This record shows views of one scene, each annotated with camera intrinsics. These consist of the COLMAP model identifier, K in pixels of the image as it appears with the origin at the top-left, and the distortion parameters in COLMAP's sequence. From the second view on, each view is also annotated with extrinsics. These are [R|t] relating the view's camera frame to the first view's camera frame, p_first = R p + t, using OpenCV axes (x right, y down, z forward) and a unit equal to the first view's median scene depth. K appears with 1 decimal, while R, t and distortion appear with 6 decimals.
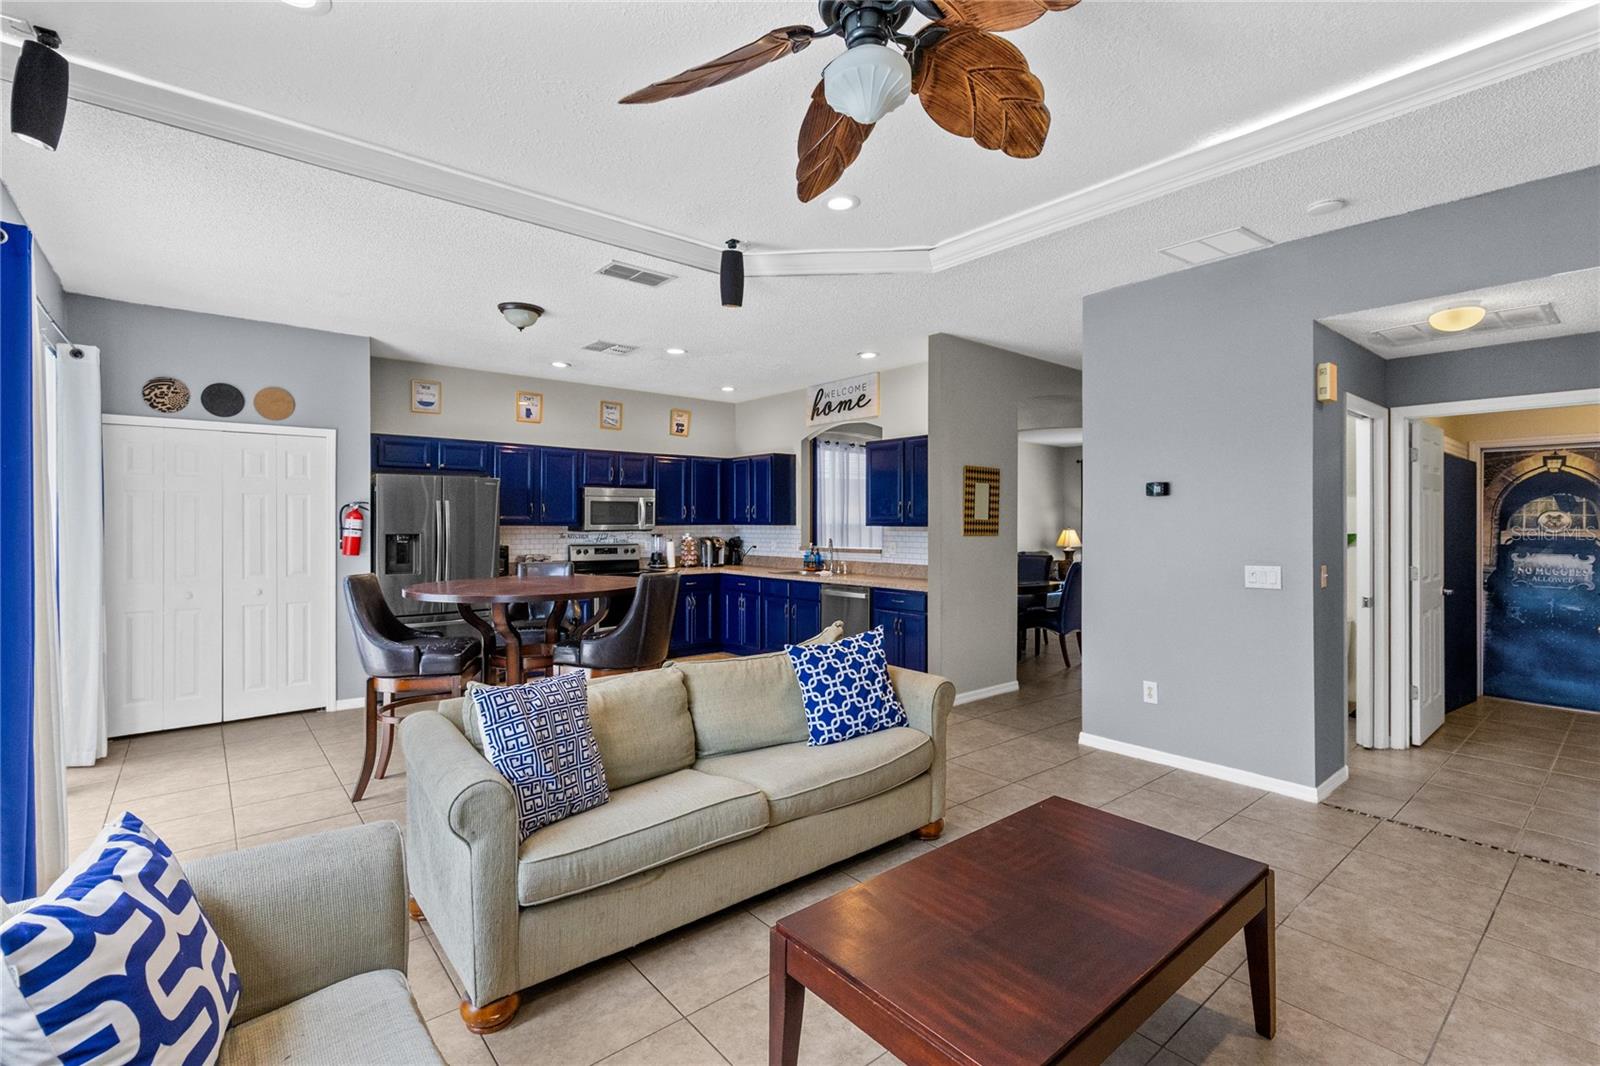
lens RADIAL K [[724.8, 0, 798.6], [0, 724.8, 519.0], [0, 0, 1]] dist [0.009495, -0.002501]
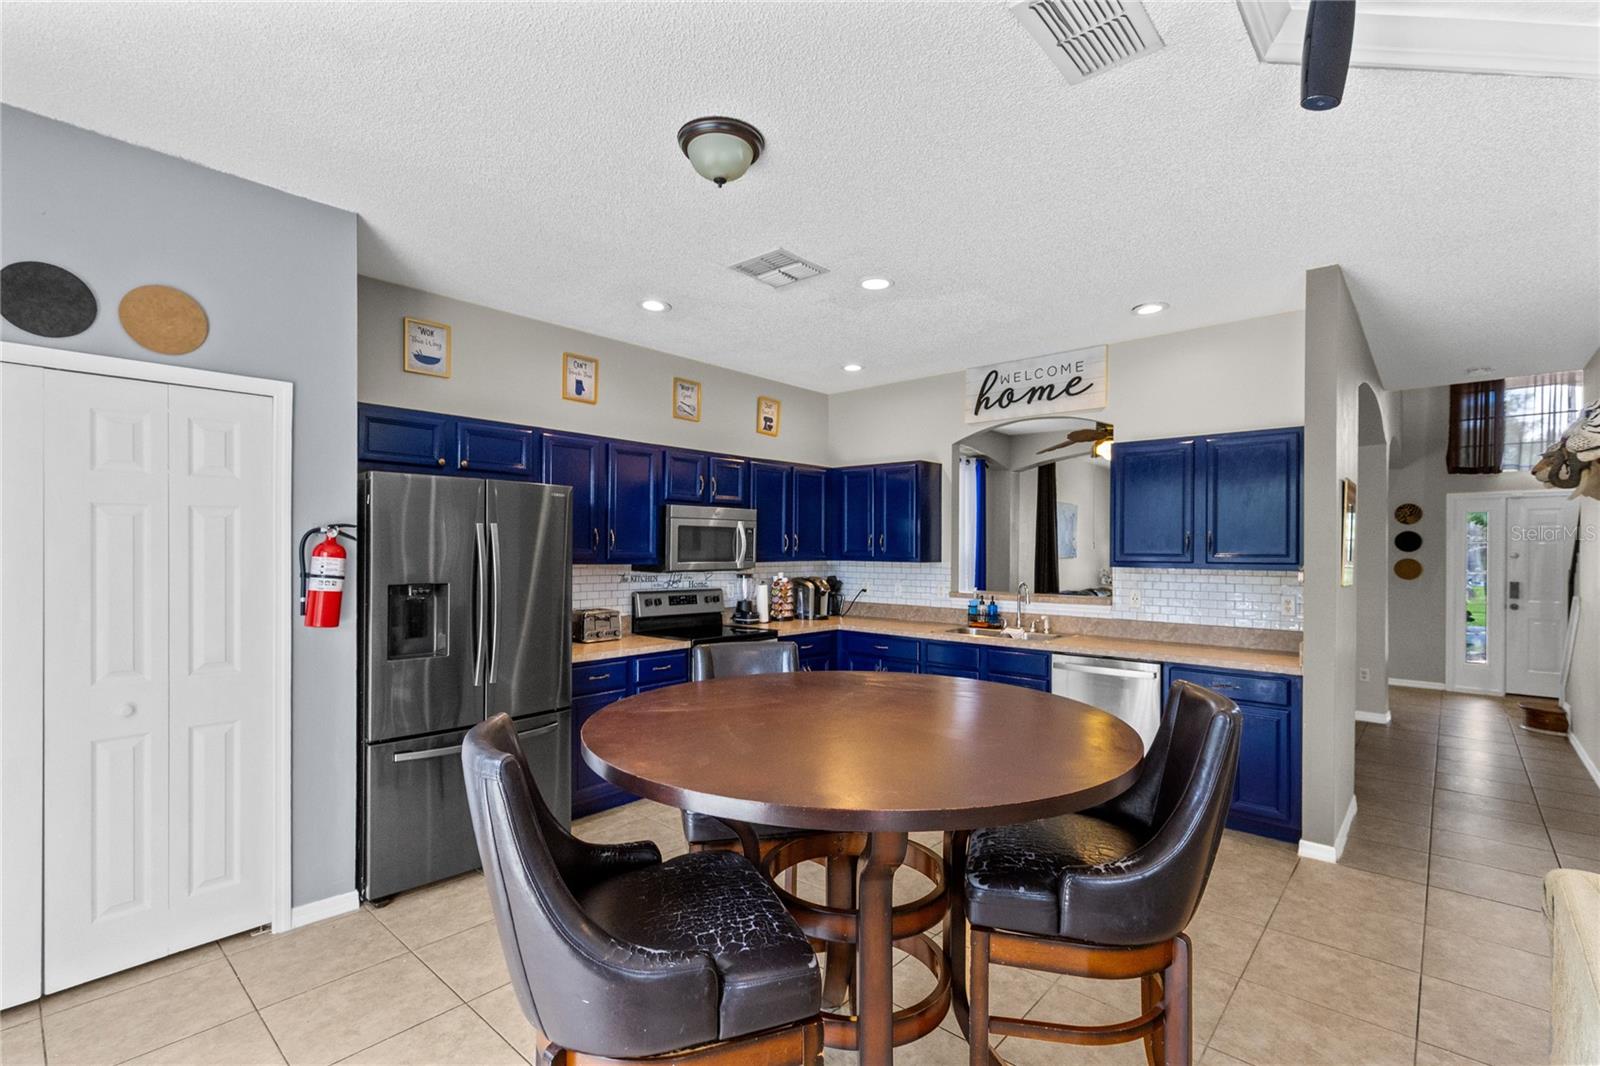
lens RADIAL K [[724.8, 0, 793.1], [0, 724.8, 549.3], [0, 0, 1]] dist [0.009495, -0.002501]
pose [[0.989827, 0.005477, 0.142170, -0.279438], [-0.006375, 0.999962, 0.005864, -0.008195], [-0.142133, -0.006711, 0.989825, 0.342915]]
